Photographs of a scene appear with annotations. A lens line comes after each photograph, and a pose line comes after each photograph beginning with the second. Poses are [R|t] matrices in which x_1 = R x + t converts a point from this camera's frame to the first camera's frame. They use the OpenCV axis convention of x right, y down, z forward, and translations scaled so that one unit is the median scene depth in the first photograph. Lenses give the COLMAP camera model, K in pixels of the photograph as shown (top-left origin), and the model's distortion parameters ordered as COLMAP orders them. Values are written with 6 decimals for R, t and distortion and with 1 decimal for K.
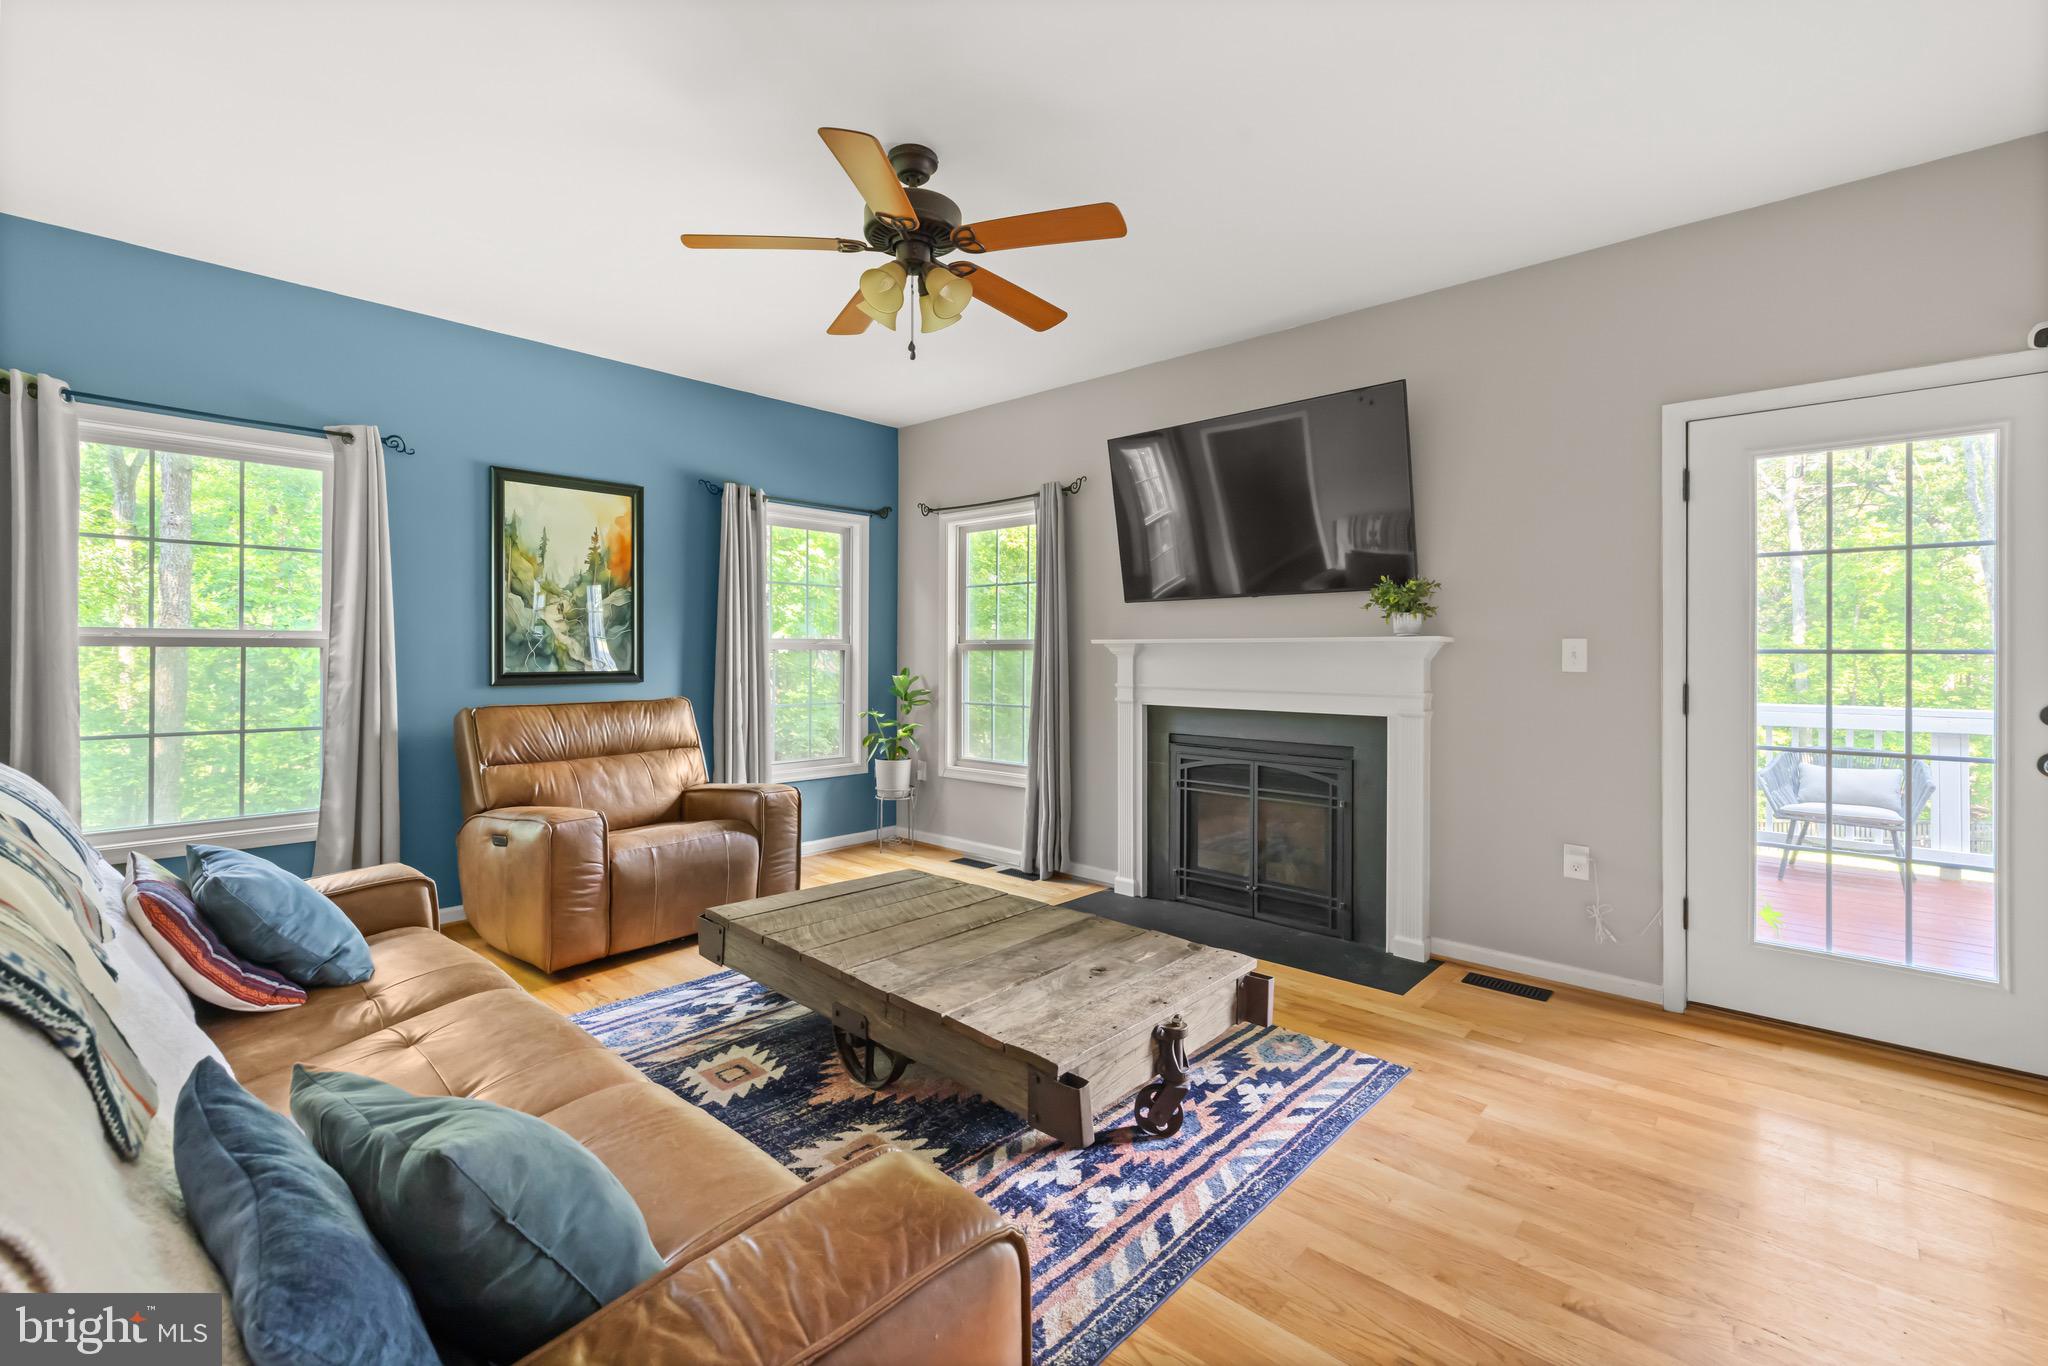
lens RADIAL K [[886.6, 0, 1012.8], [0, 886.6, 654.8], [0, 0, 1]] dist [-0.000132, 0.000191]
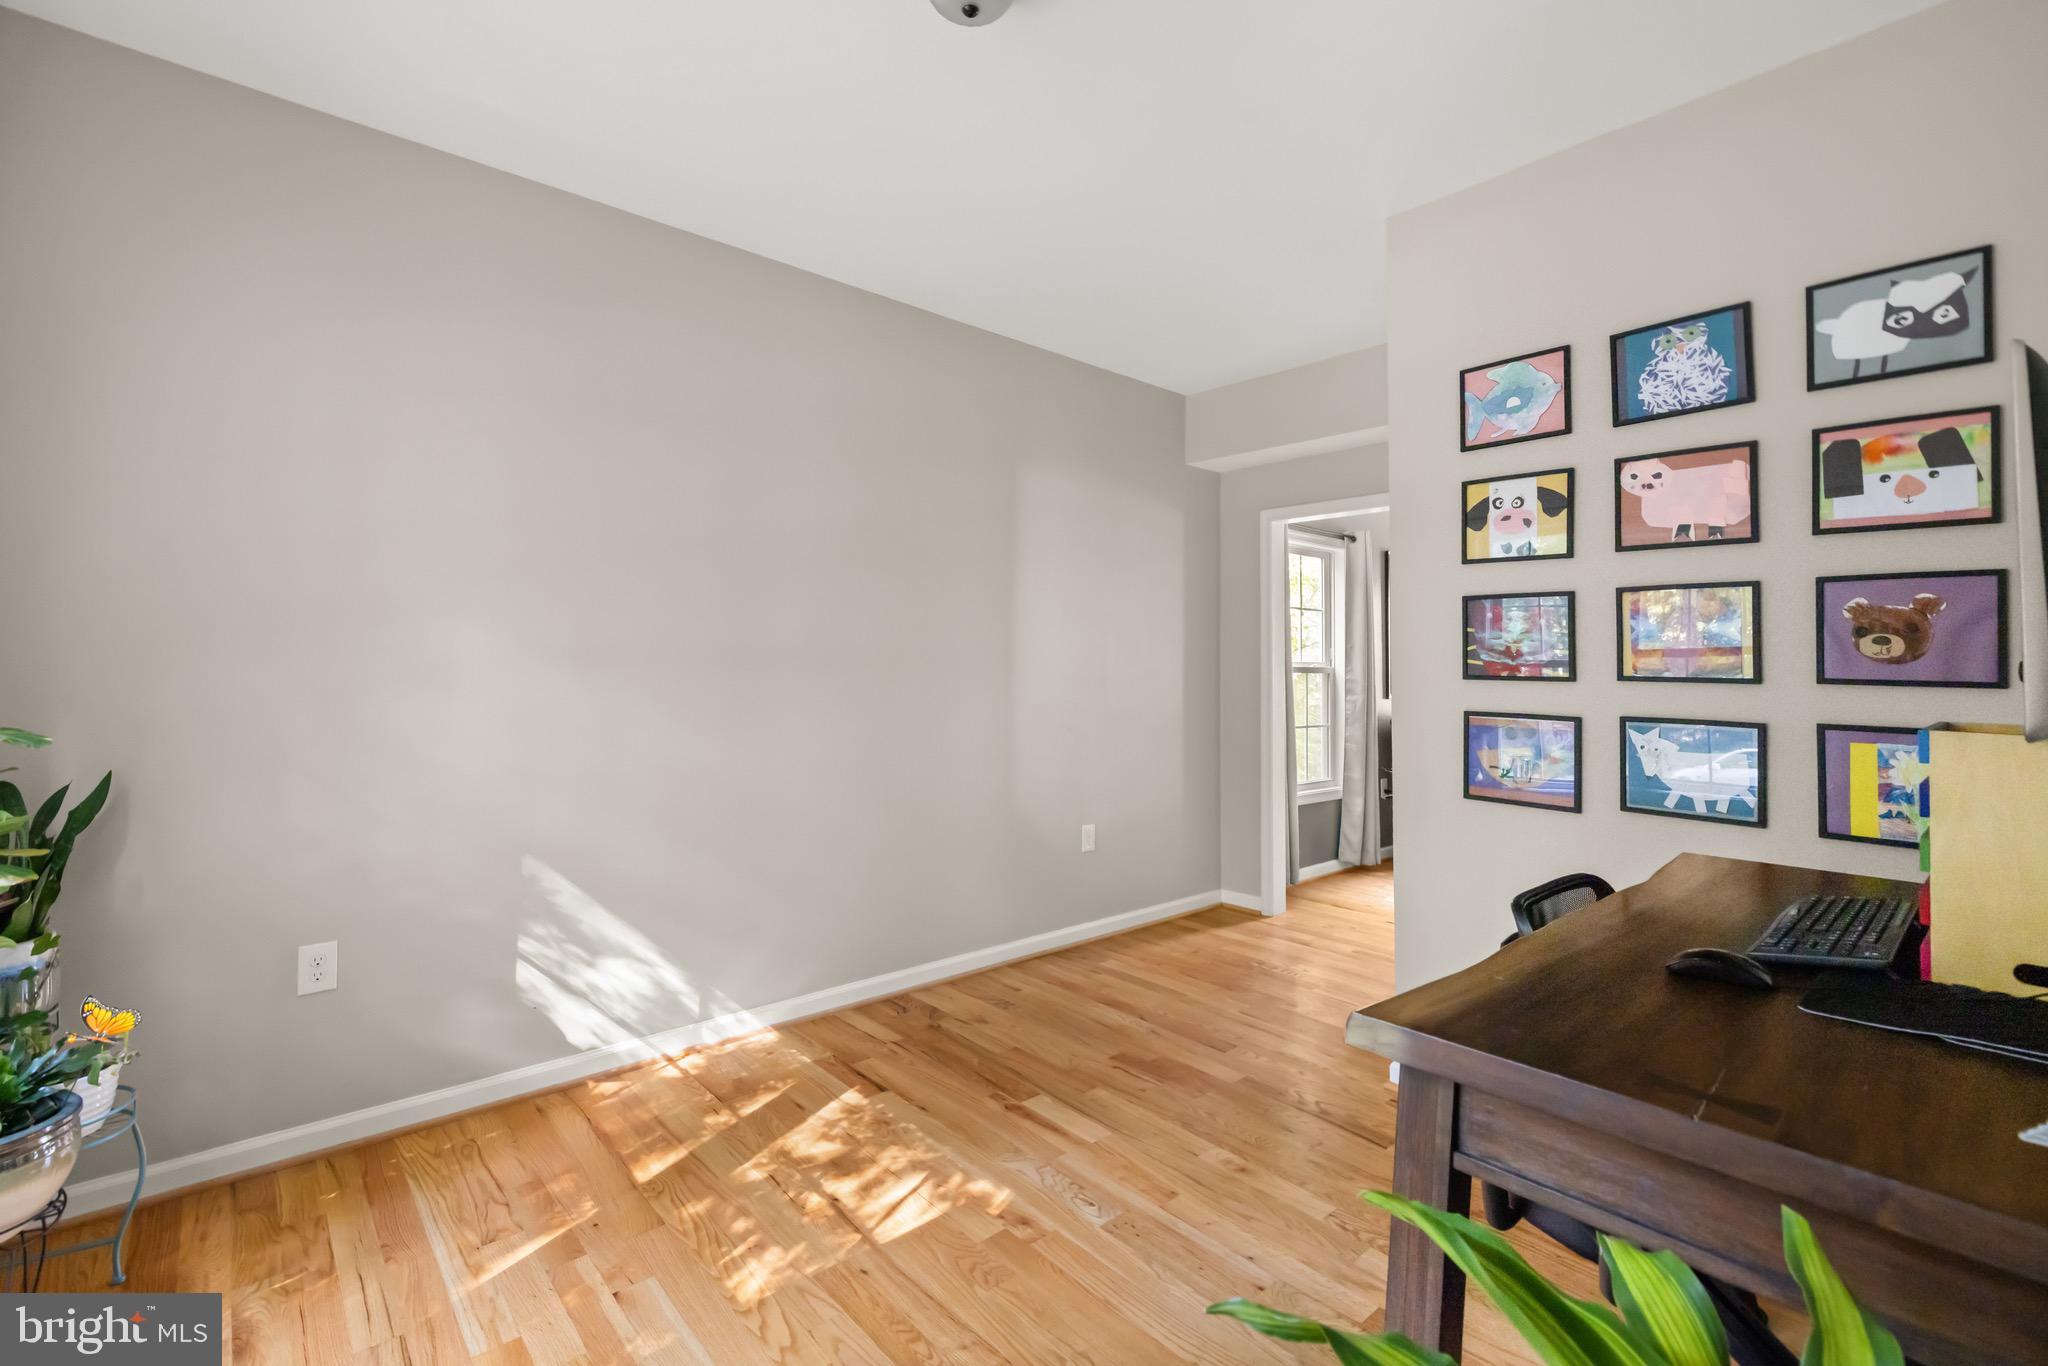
lens RADIAL K [[886.6, 0, 1012.8], [0, 886.6, 654.8], [0, 0, 1]] dist [-0.000132, 0.000191]
pose [[0.995726, -0.002266, -0.092325, -1.082083], [0.001039, 0.999911, -0.013335, -0.017650], [0.092347, 0.013182, 0.995640, -0.561477]]
